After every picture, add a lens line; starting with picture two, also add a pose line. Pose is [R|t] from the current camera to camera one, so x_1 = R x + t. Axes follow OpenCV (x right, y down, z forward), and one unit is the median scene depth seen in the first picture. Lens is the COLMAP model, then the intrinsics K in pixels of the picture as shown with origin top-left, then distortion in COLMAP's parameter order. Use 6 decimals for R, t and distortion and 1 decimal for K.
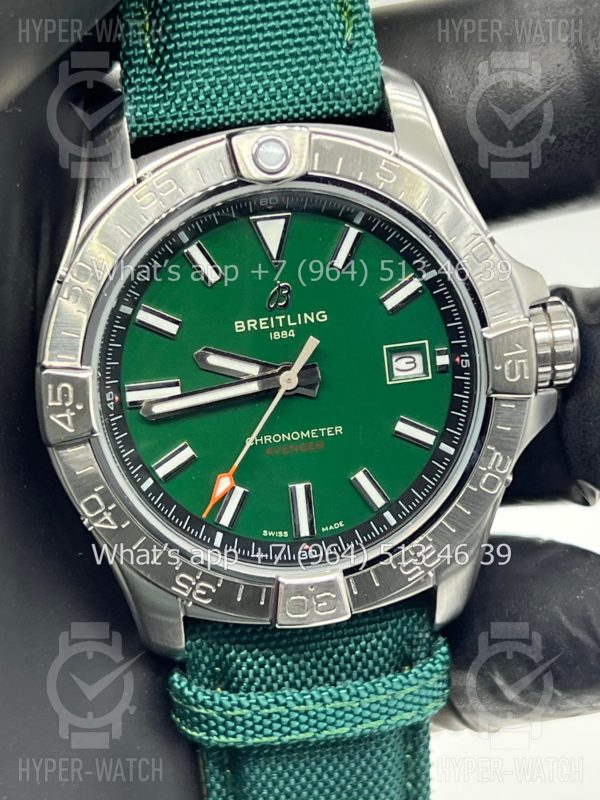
lens RADIAL K [[1966.7, 0, 301.7], [0, 1966.7, 403.2], [0, 0, 1]] dist [0.181565, 0.000000]
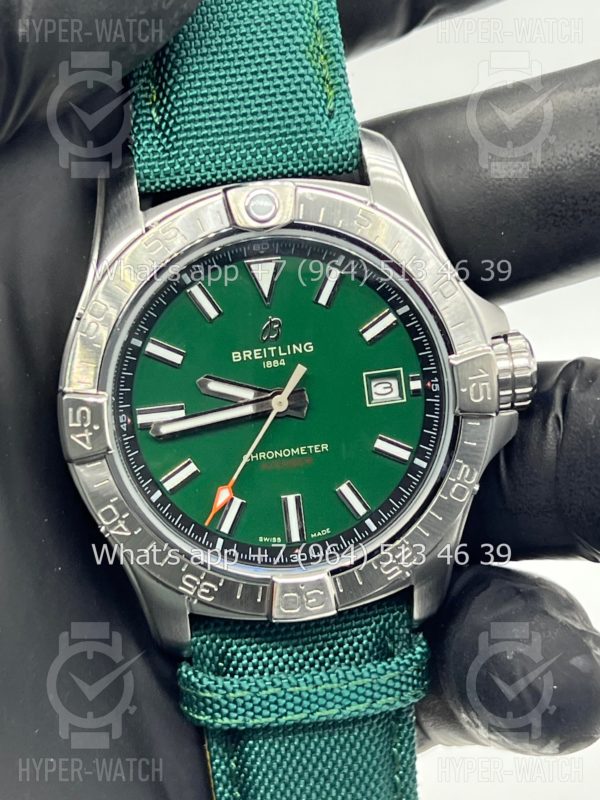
lens RADIAL K [[1966.7, 0, 300.3], [0, 1966.7, 402.3], [0, 0, 1]] dist [0.181565, 0.000000]
pose [[0.999942, -0.010707, -0.001203, 0.006414], [0.010644, 0.998981, -0.043856, 0.037606], [0.001671, 0.043841, 0.999037, -0.134881]]
